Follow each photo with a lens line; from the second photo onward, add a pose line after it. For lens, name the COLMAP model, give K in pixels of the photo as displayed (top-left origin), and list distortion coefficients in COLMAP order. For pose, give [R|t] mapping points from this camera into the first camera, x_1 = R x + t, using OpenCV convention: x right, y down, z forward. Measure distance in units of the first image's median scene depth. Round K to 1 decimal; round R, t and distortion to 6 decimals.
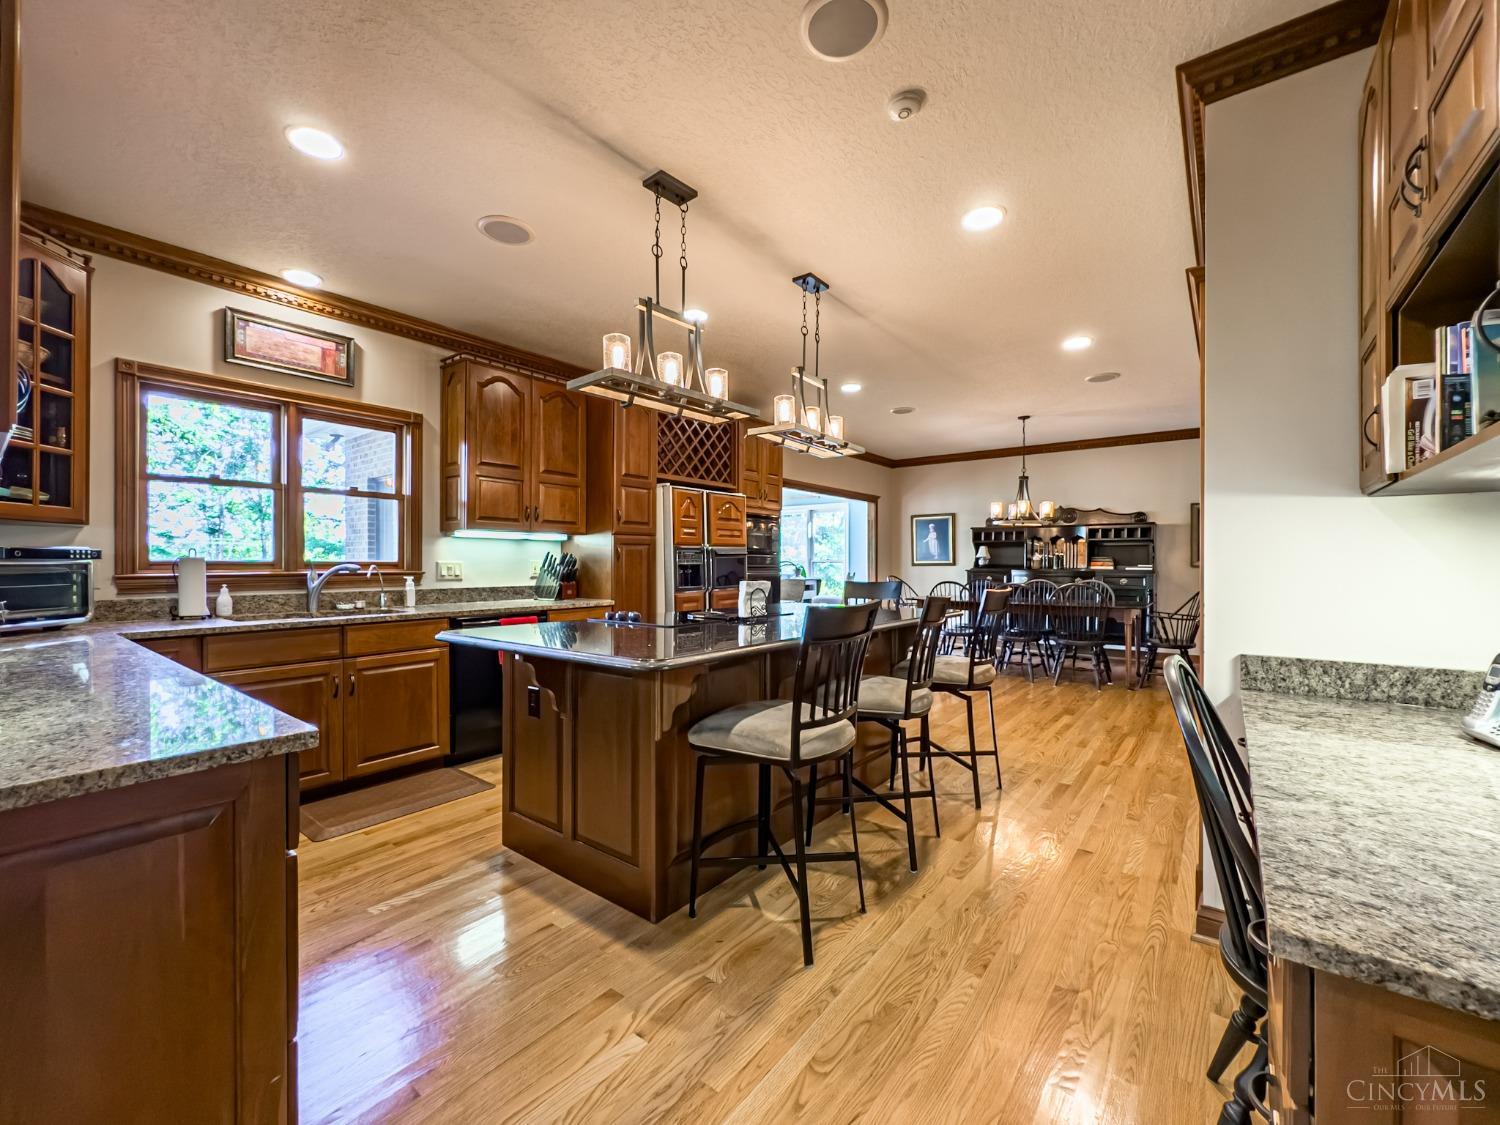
lens RADIAL K [[614.3, 0, 744.8], [0, 614.3, 565.3], [0, 0, 1]] dist [0.000724, 0.000147]
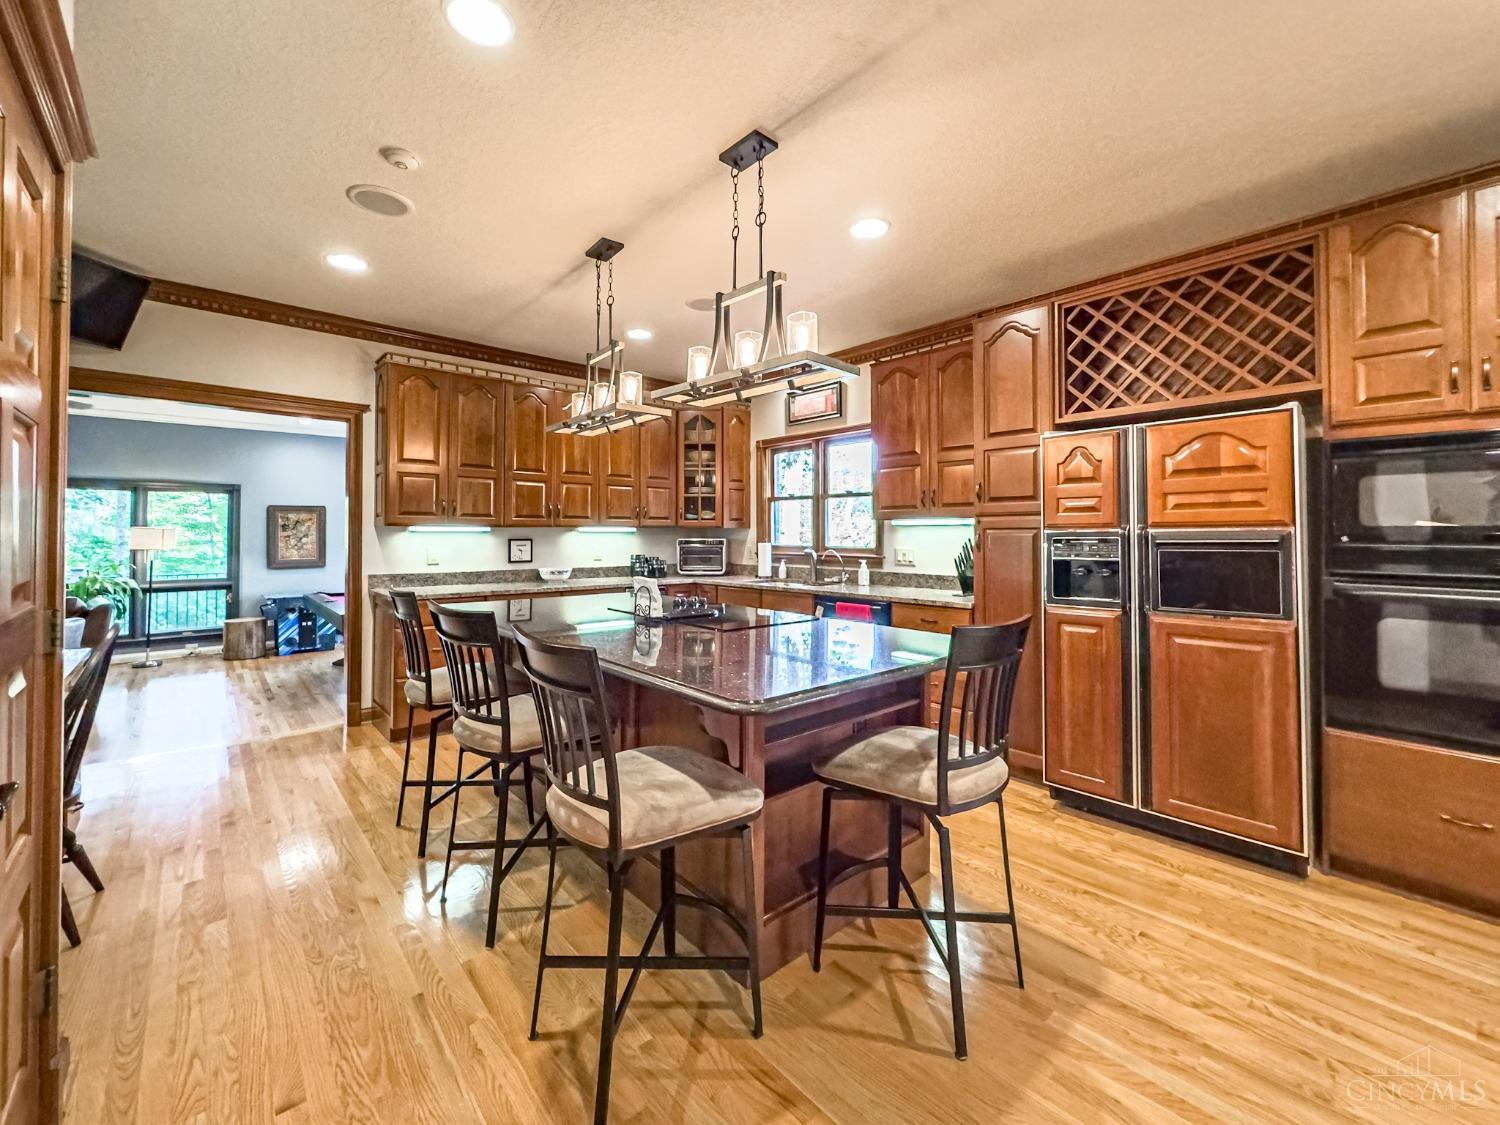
lens RADIAL K [[607.1, 0, 742.8], [0, 607.1, 524.6], [0, 0, 1]] dist [-0.002990, -0.000241]
pose [[-0.171012, -0.015981, -0.985139, 0.714734], [-0.005214, 0.999869, -0.015314, -0.033970], [0.985255, 0.002517, -0.171073, 1.039803]]
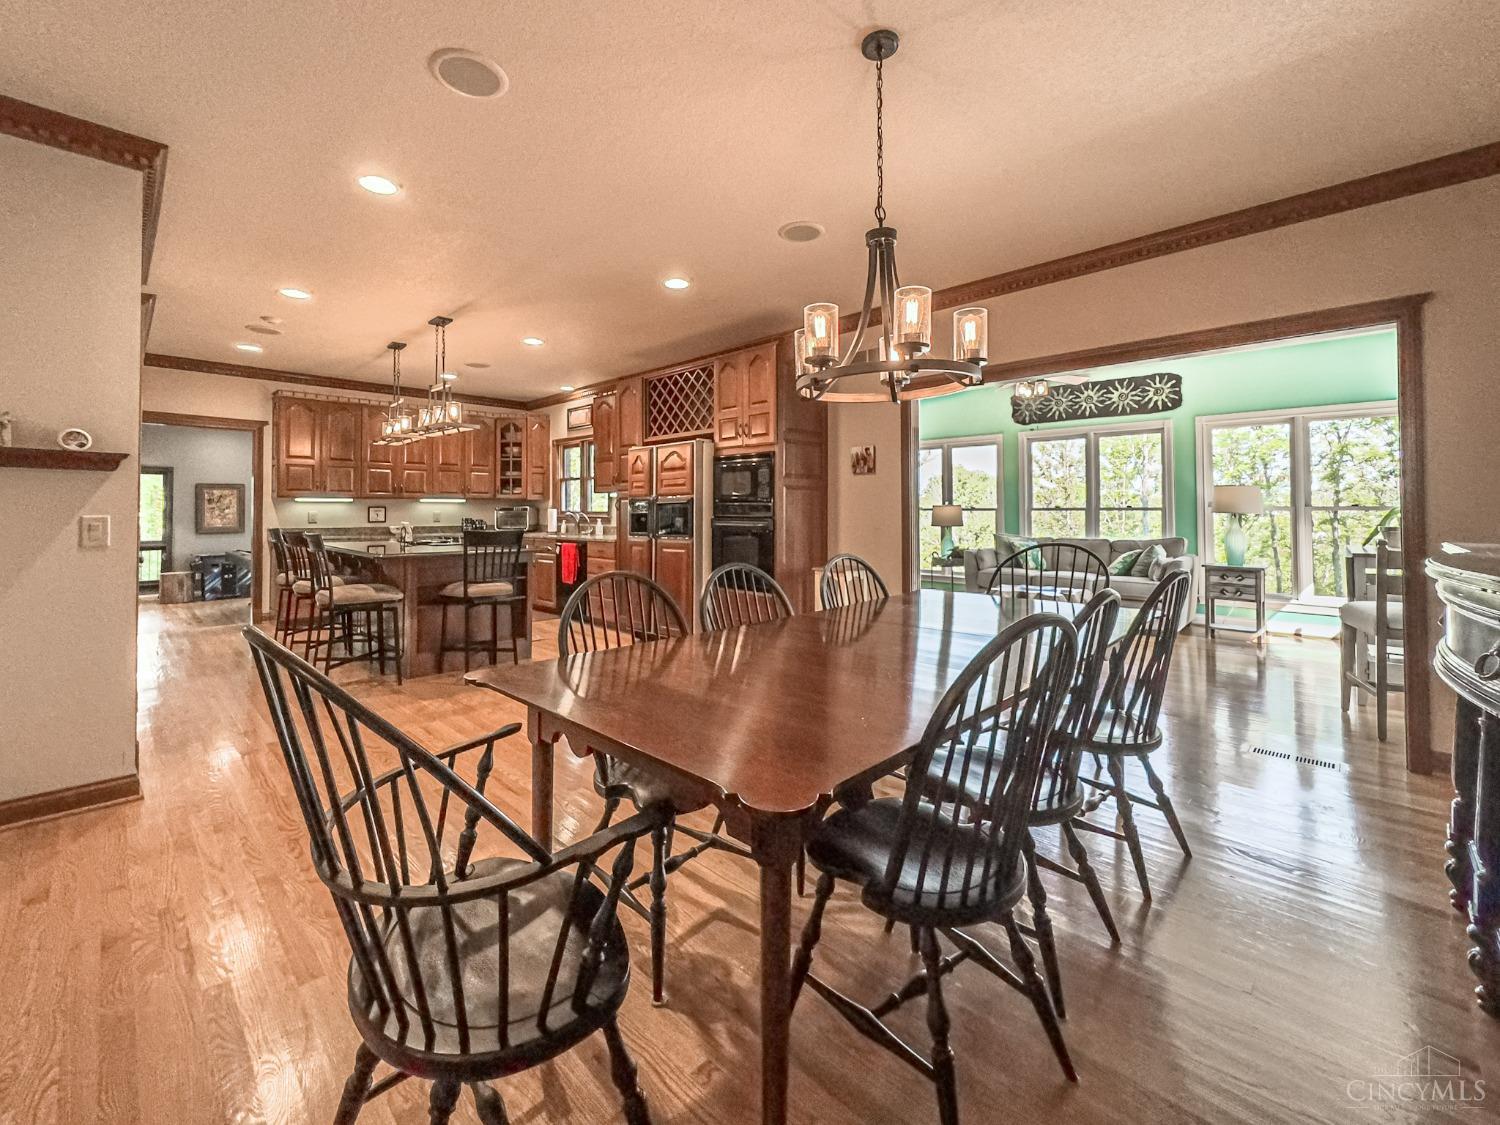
lens RADIAL K [[611.8, 0, 740.6], [0, 611.8, 498.0], [0, 0, 1]] dist [-0.000080, -0.000039]
pose [[-0.102568, -0.021038, -0.994503, 1.385516], [-0.002540, 0.999779, -0.020888, -0.009147], [0.994723, 0.000384, -0.102599, 1.745862]]
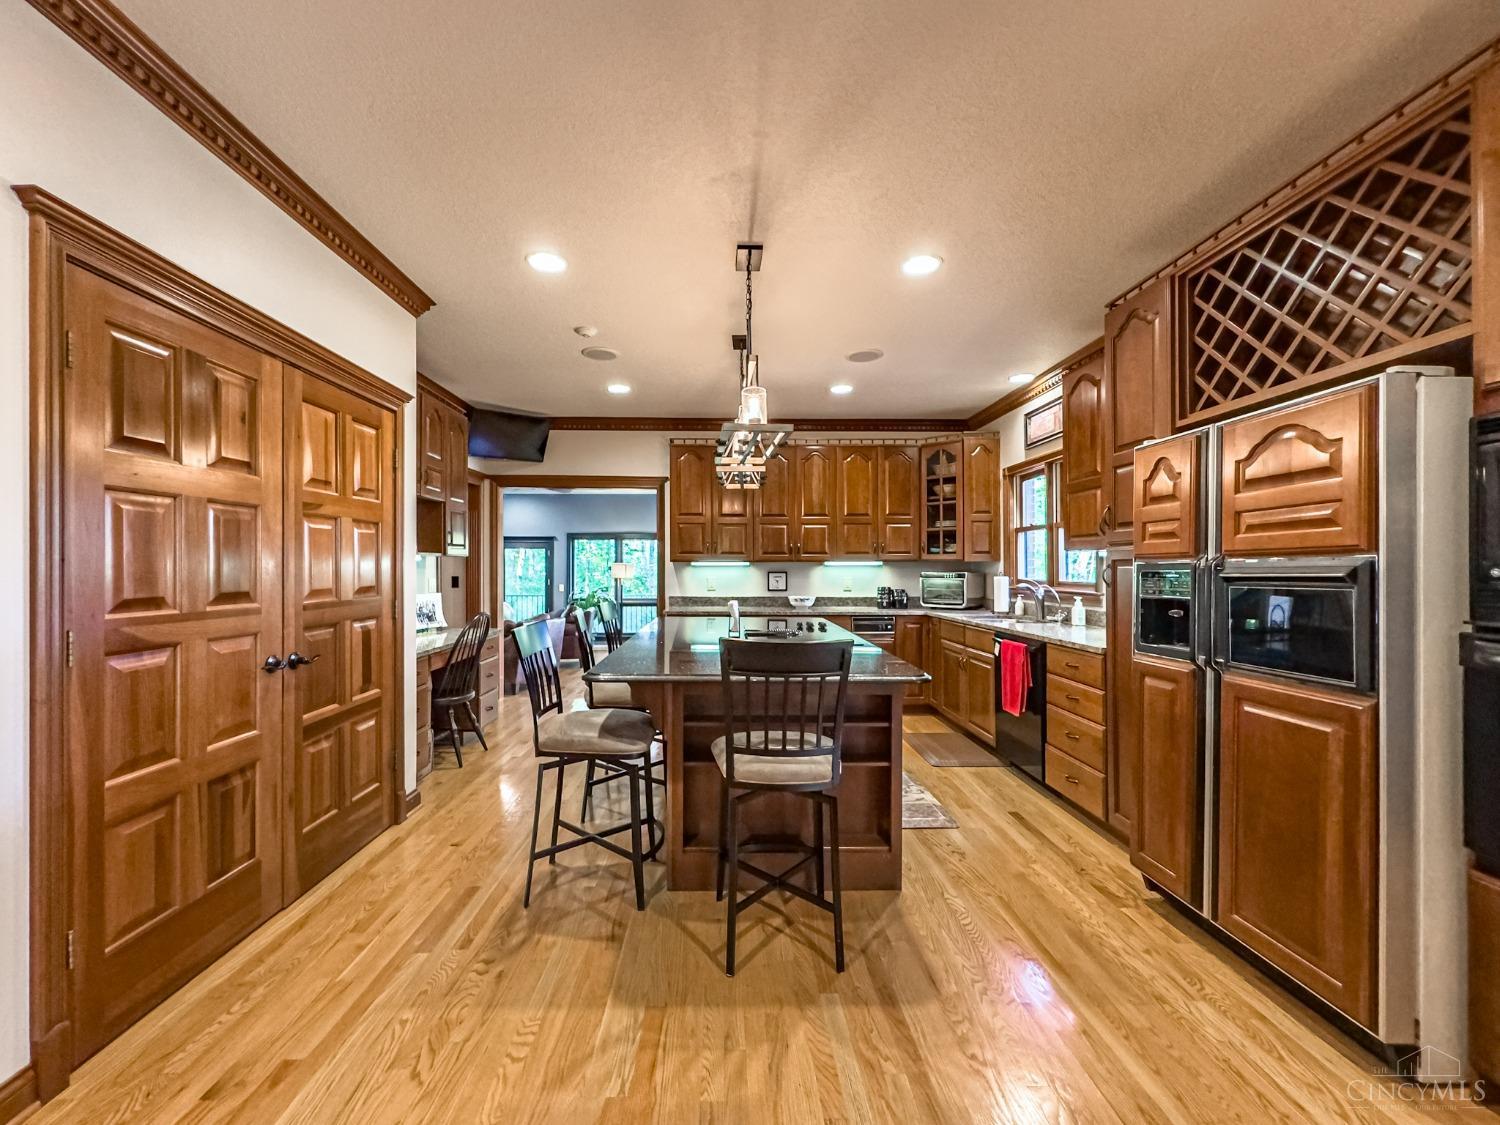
lens RADIAL K [[614.3, 0, 744.8], [0, 614.3, 565.3], [0, 0, 1]] dist [0.000724, 0.000147]
pose [[-0.762254, -0.003231, -0.647270, 0.614798], [-0.003014, 0.999994, -0.001442, -0.034915], [0.647271, 0.000852, -0.762260, 1.535677]]
